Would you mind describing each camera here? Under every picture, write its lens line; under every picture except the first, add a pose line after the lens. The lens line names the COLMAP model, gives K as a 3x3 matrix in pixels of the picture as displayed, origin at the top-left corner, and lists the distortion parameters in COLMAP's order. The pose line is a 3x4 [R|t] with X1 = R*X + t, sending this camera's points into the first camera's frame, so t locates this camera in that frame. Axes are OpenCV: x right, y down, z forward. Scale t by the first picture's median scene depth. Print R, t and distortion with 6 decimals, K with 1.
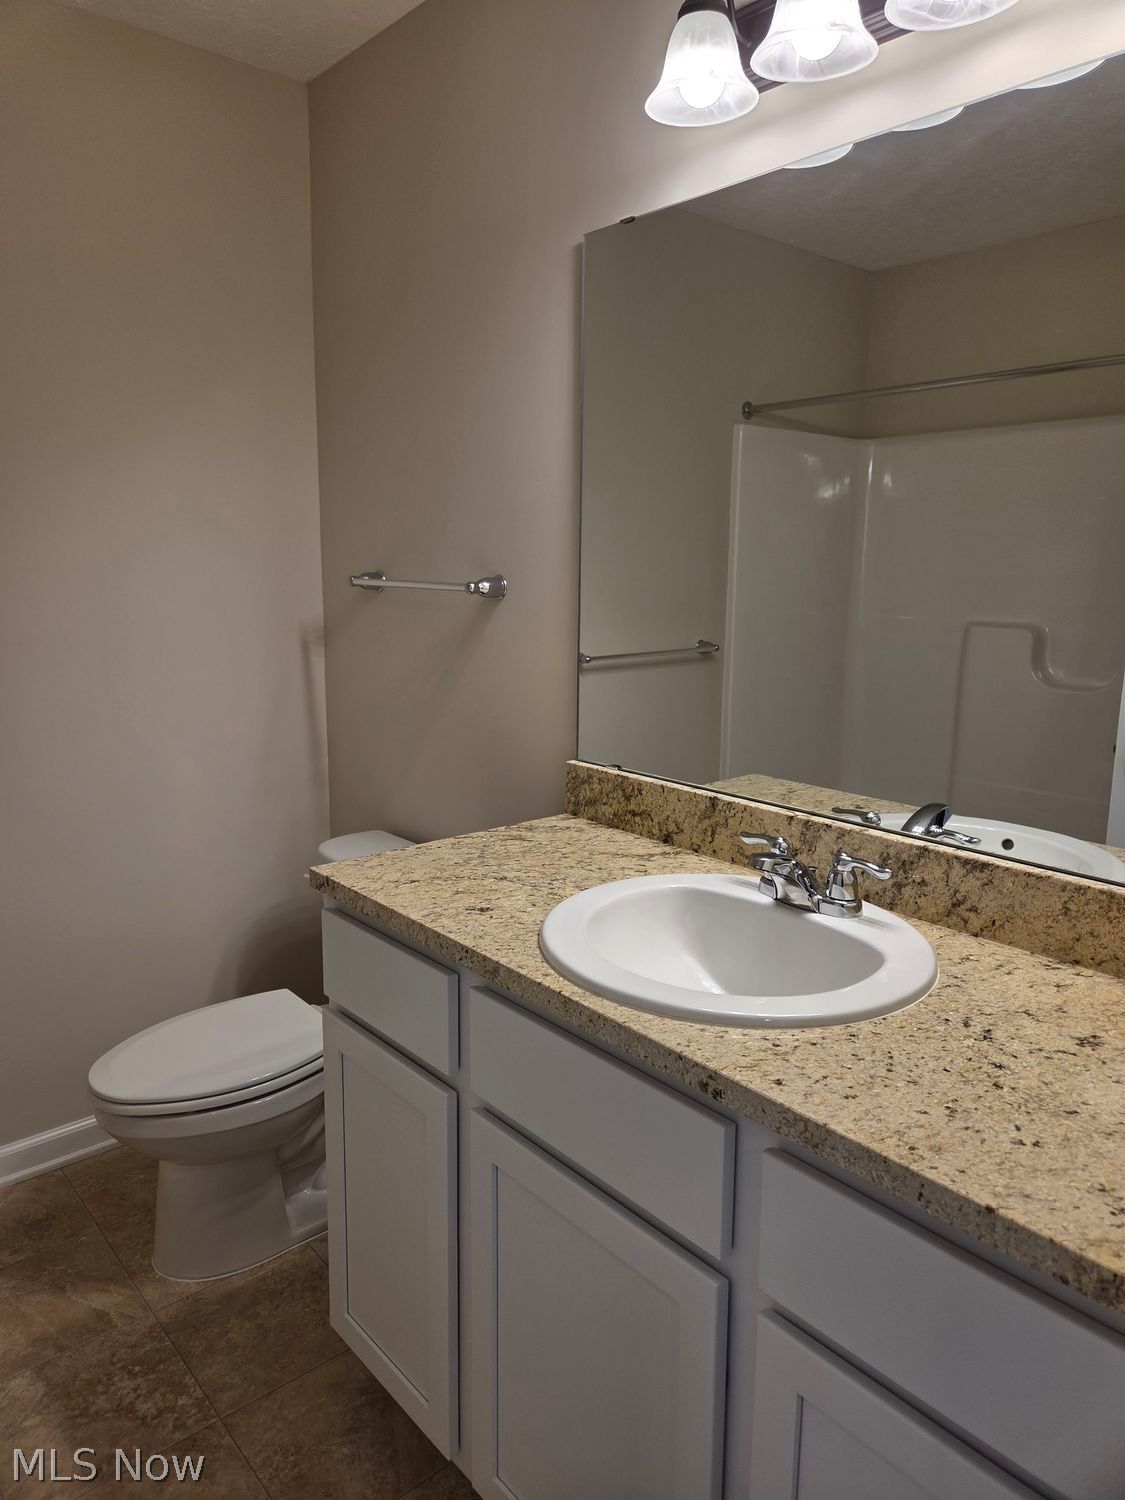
lens RADIAL K [[1004.0, 0, 562.4], [0, 1004.0, 743.4], [0, 0, 1]] dist [0.081979, -0.068421]
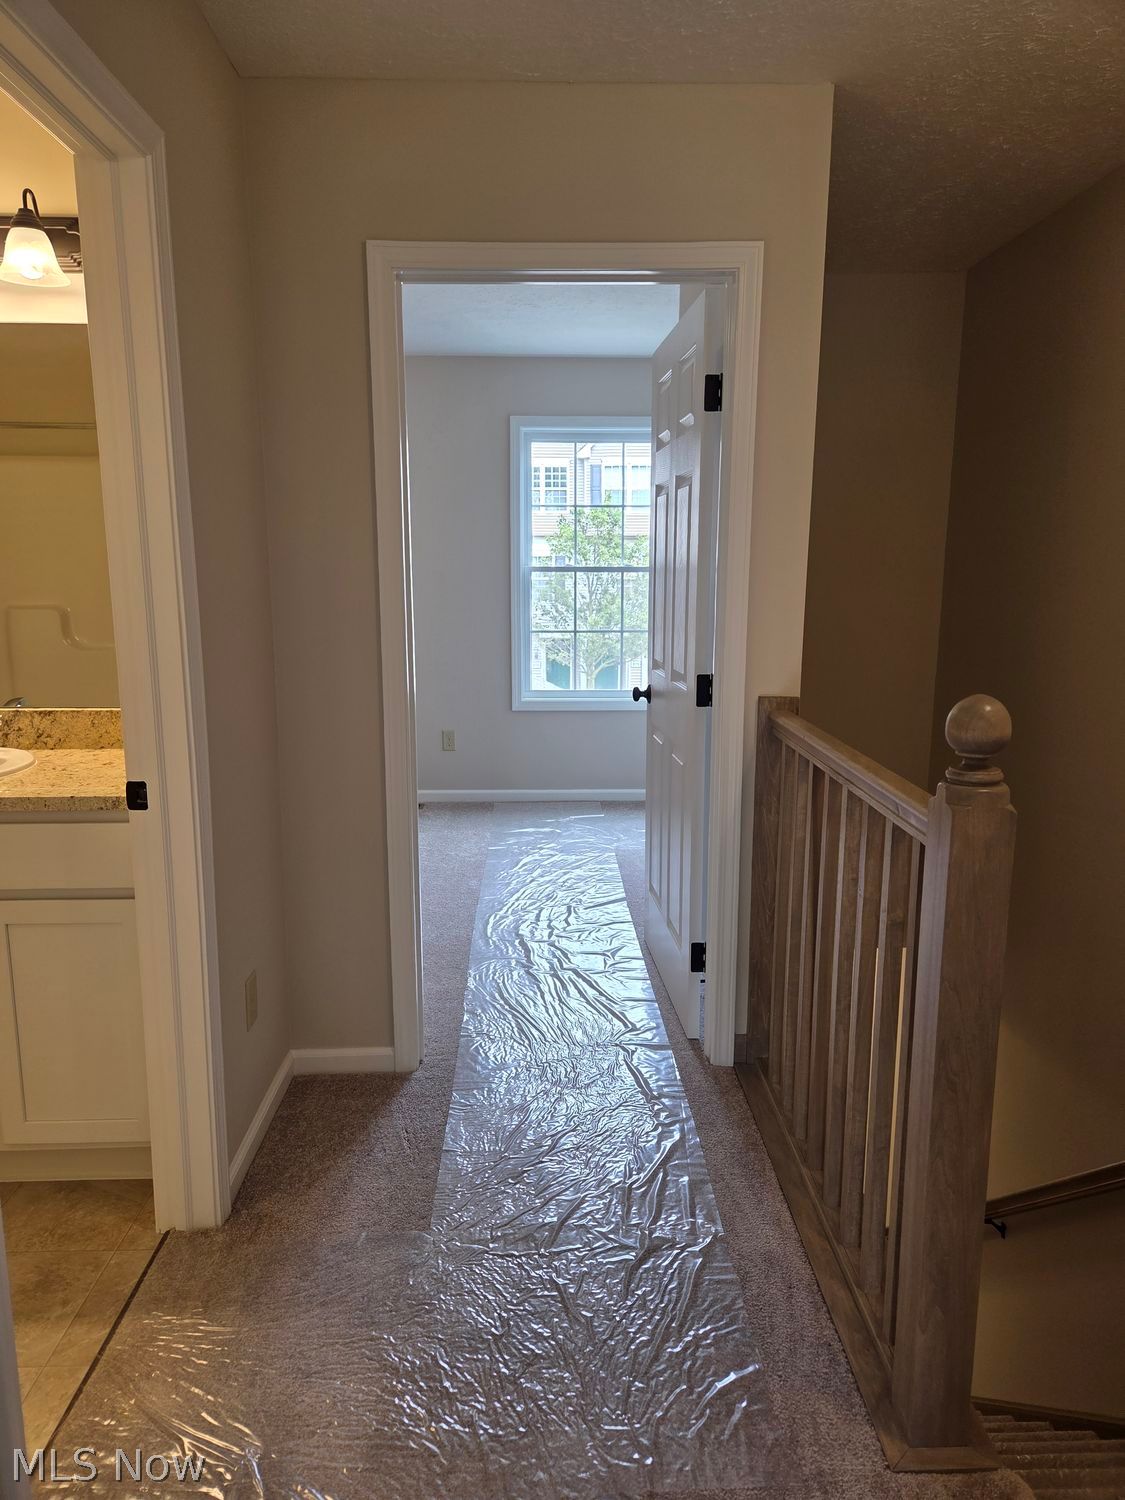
lens RADIAL K [[1004.0, 0, 563.0], [0, 1004.0, 745.1], [0, 0, 1]] dist [0.081979, -0.068421]
pose [[0.633366, -0.143259, 0.760476, -0.472906], [0.141562, 0.987581, 0.068141, 0.186788], [-0.760794, 0.064497, 0.645781, -1.037934]]
